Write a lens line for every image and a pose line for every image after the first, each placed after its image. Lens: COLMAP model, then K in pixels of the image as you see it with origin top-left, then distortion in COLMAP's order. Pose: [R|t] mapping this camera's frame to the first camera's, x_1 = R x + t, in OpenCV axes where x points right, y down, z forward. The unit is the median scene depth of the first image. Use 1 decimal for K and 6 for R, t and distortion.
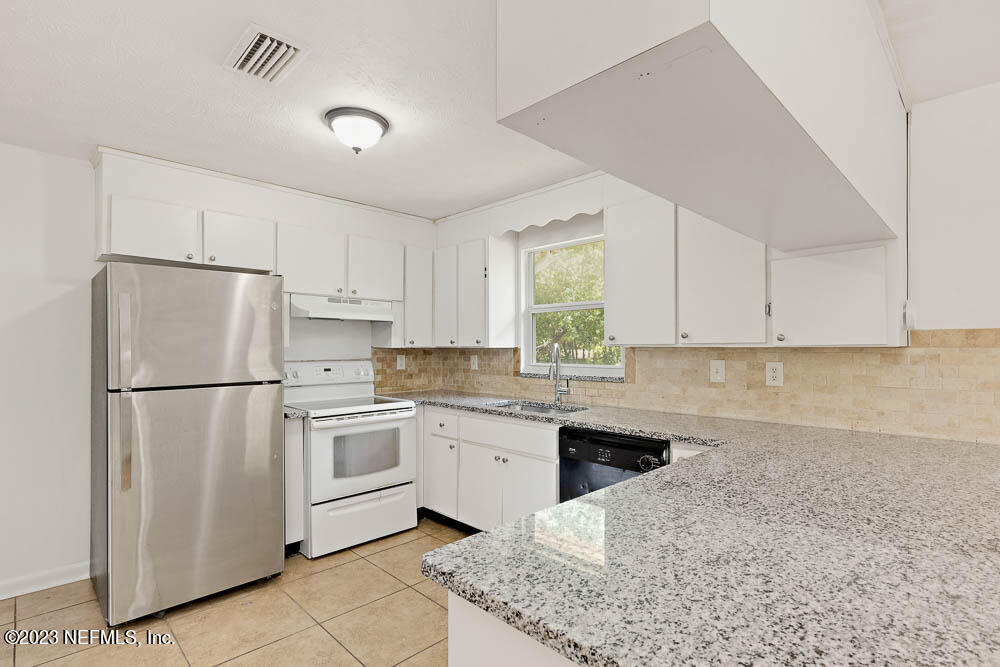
lens RADIAL K [[490.1, 0, 506.3], [0, 490.1, 353.3], [0, 0, 1]] dist [0.004377, -0.000543]
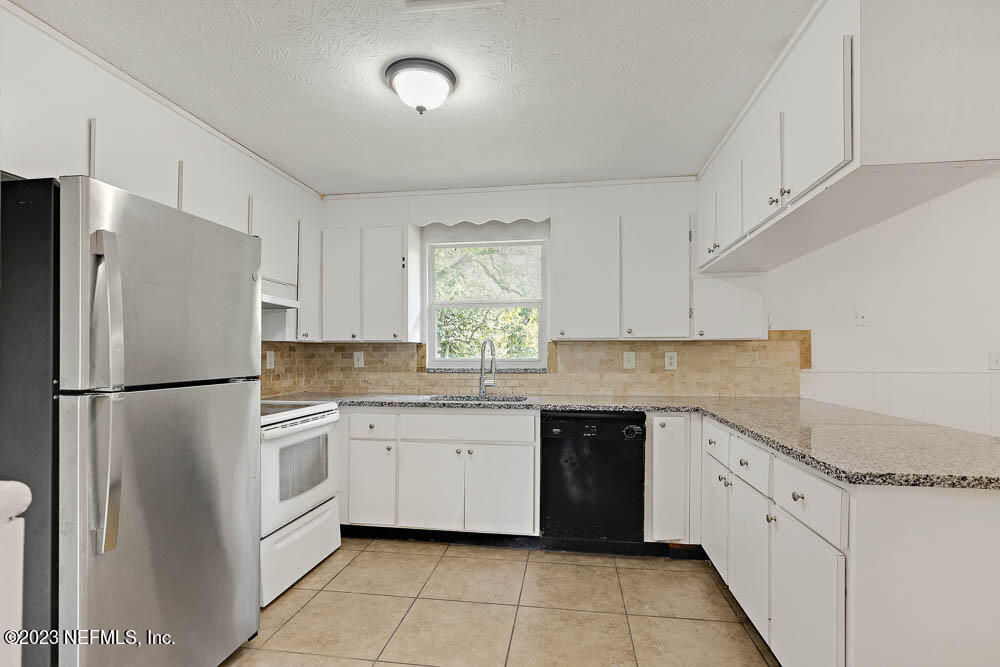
lens RADIAL K [[490.1, 0, 508.1], [0, 490.1, 358.0], [0, 0, 1]] dist [0.004377, -0.000543]
pose [[0.799420, -0.004482, 0.600756, -0.524396], [0.008431, 0.999957, -0.003758, 0.028916], [-0.600714, 0.008069, 0.799423, 0.142705]]
